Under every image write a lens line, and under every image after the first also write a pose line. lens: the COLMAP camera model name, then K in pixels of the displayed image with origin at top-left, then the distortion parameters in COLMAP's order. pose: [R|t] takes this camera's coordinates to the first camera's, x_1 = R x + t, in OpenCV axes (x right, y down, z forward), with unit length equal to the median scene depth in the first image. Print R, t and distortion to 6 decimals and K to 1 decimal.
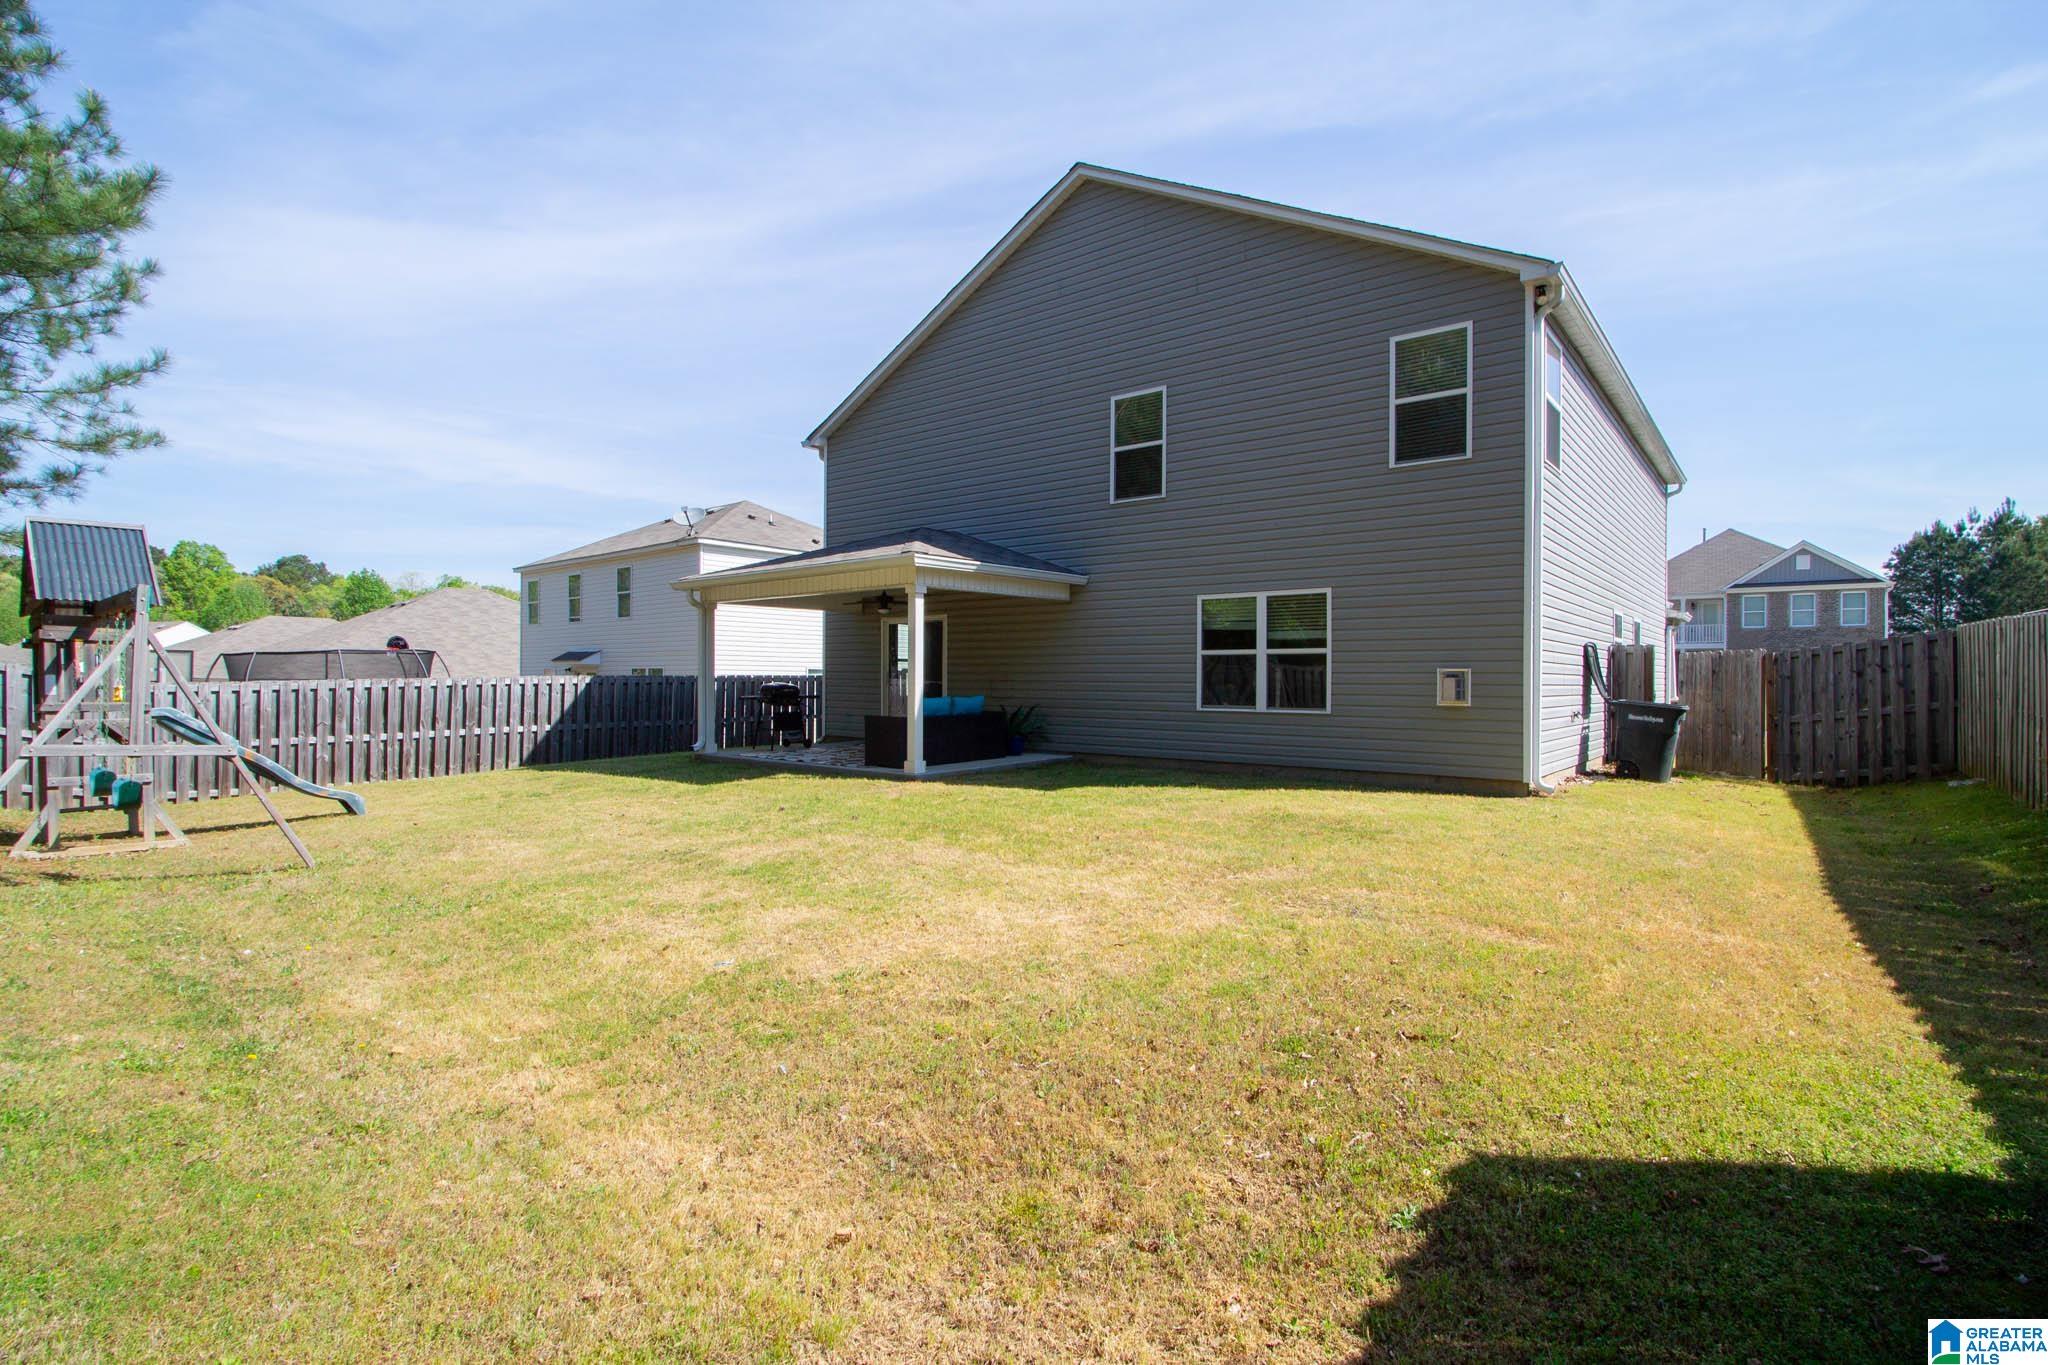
lens RADIAL K [[972.6, 0, 1033.9], [0, 972.6, 681.1], [0, 0, 1]] dist [-0.019827, 0.000564]
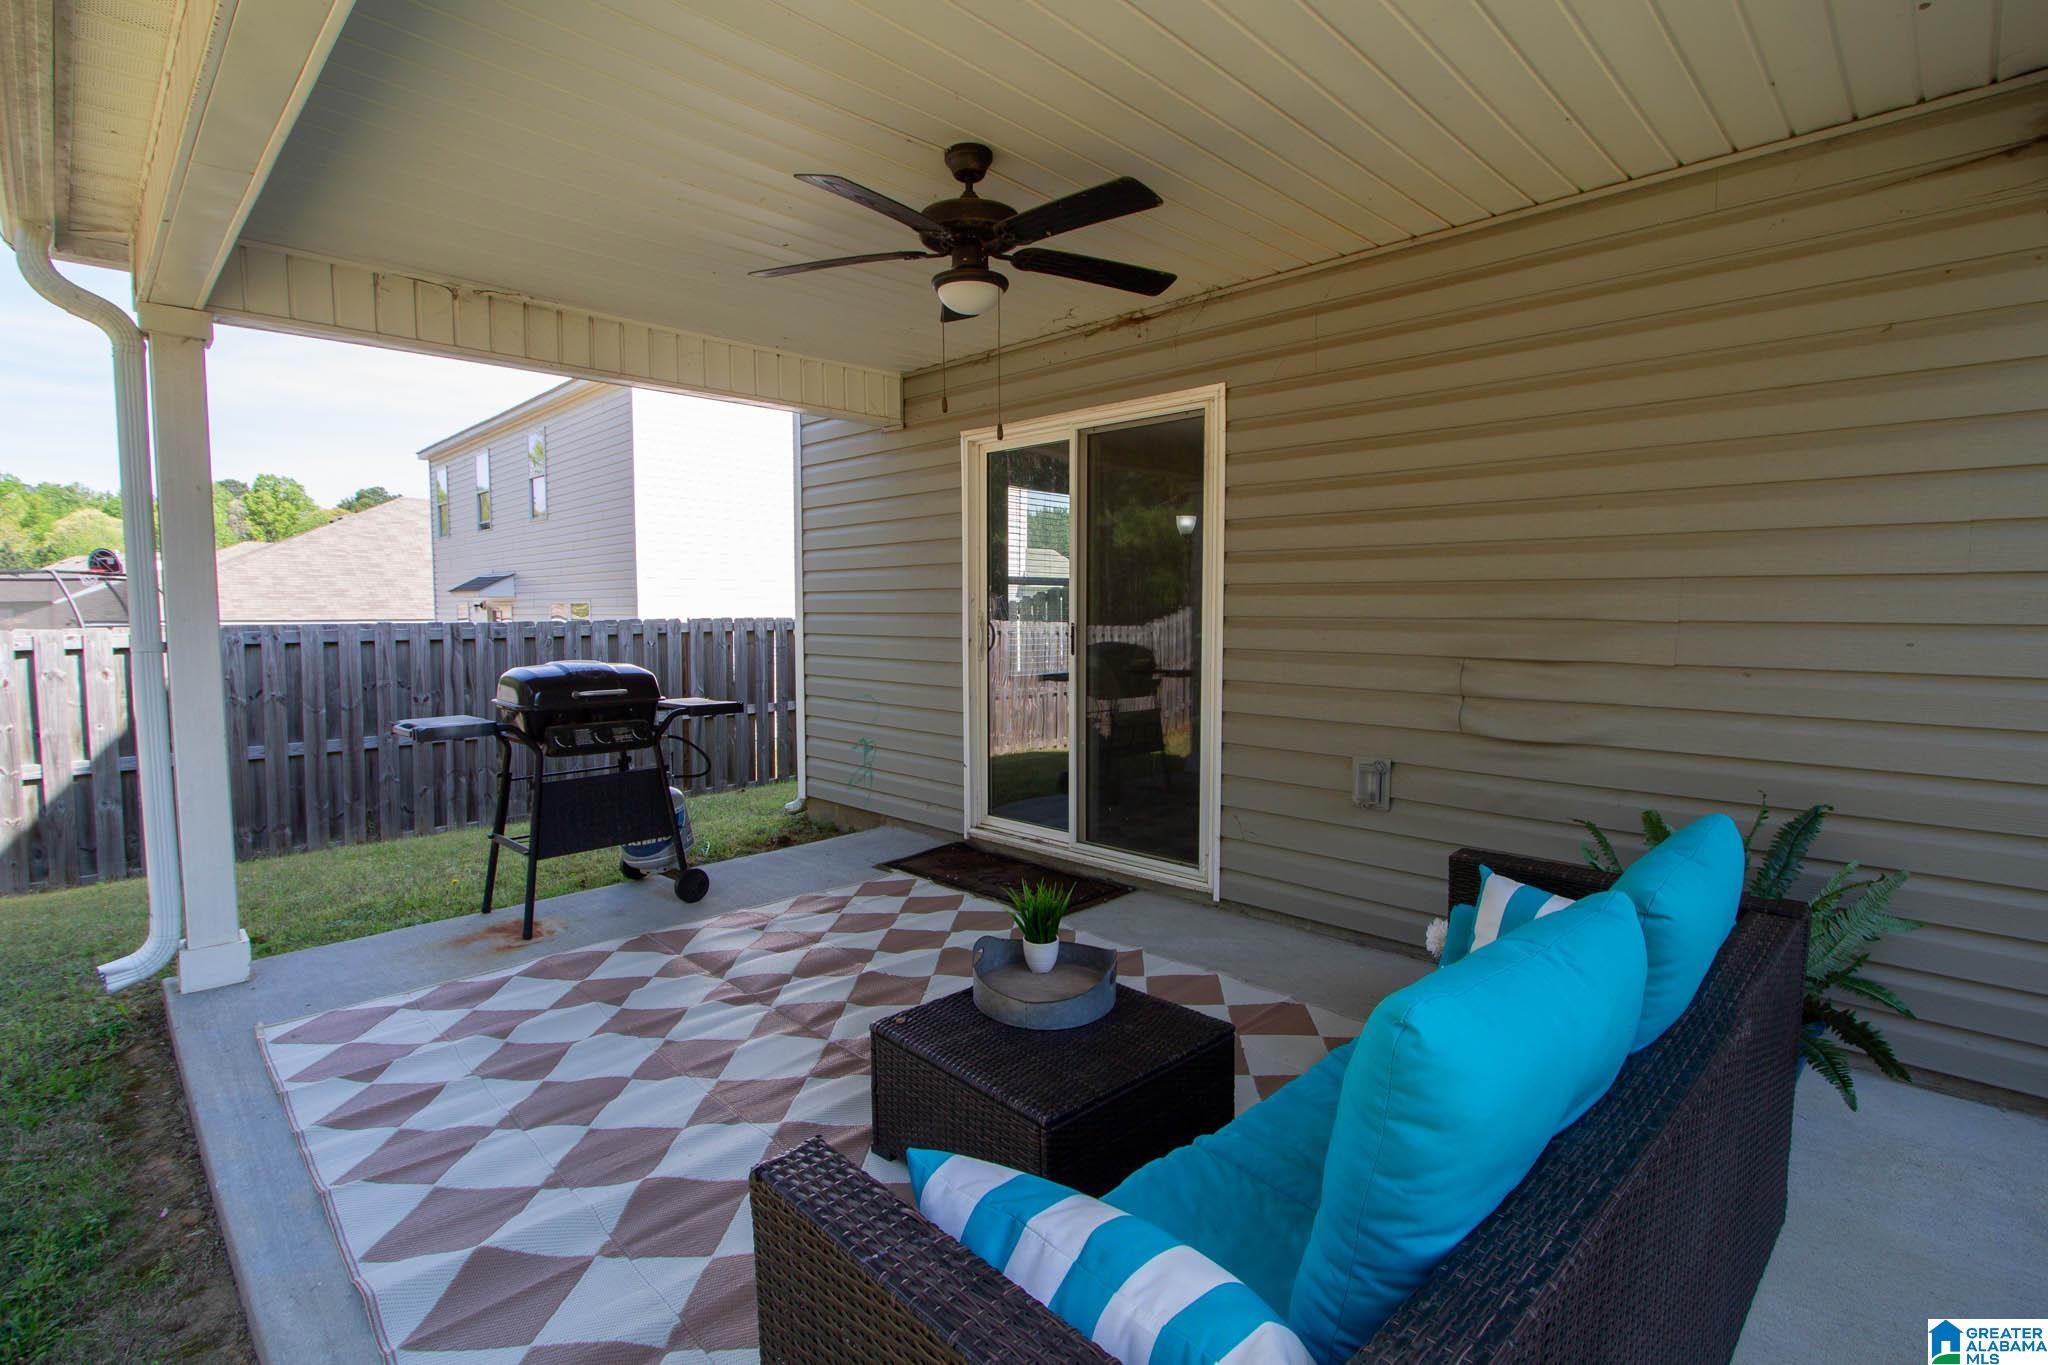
lens RADIAL K [[972.6, 0, 1033.9], [0, 972.6, 681.1], [0, 0, 1]] dist [-0.019827, 0.000564]
pose [[0.995605, 0.003578, -0.093587, -0.050922], [0.002930, 0.997591, 0.069315, -0.004491], [0.093610, -0.069285, 0.993195, 0.335506]]
